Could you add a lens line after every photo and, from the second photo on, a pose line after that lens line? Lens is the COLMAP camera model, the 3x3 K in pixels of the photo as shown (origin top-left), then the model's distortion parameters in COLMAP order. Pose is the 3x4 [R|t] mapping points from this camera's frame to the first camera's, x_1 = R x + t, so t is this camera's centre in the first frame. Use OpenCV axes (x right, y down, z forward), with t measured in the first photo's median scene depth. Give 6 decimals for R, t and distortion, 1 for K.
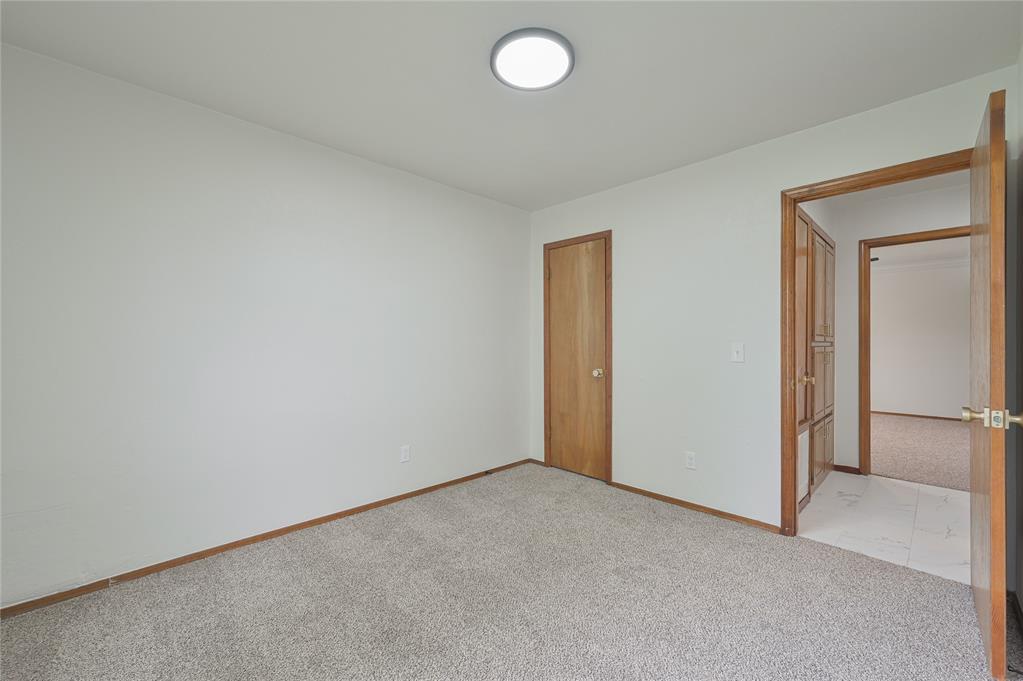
lens RADIAL K [[407.0, 0, 515.7], [0, 407.0, 341.1], [0, 0, 1]] dist [0.007376, 0.000585]
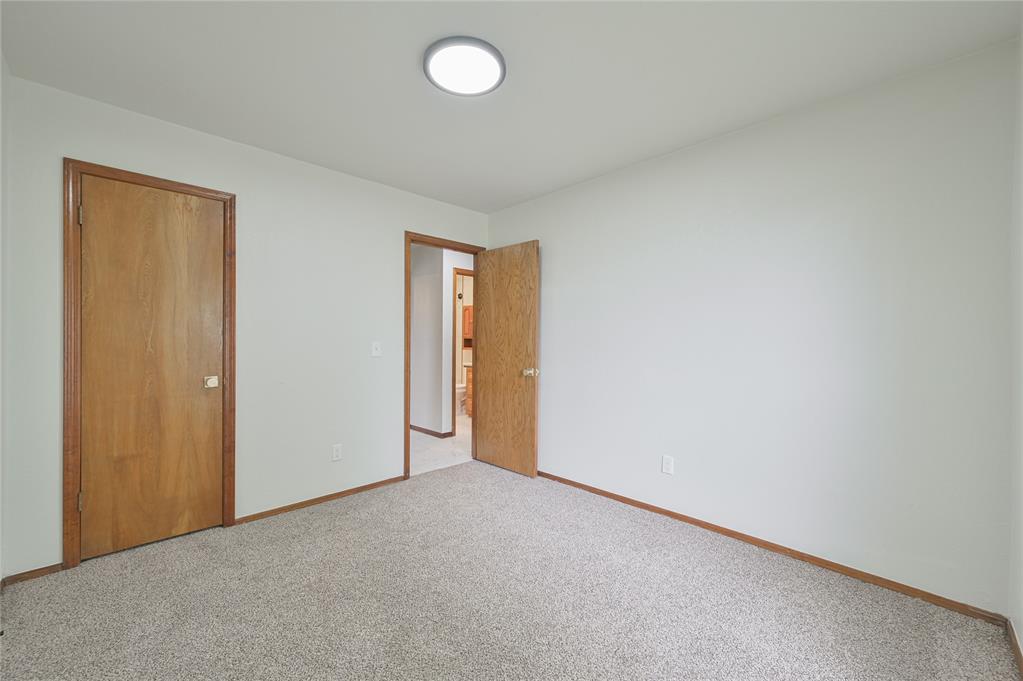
lens RADIAL K [[407.0, 0, 508.9], [0, 407.0, 337.6], [0, 0, 1]] dist [0.007376, 0.000585]
pose [[0.018725, 0.005432, 0.999810, -0.507612], [-0.011559, 0.999920, -0.005216, -0.004466], [-0.999758, -0.011460, 0.018786, 0.440125]]
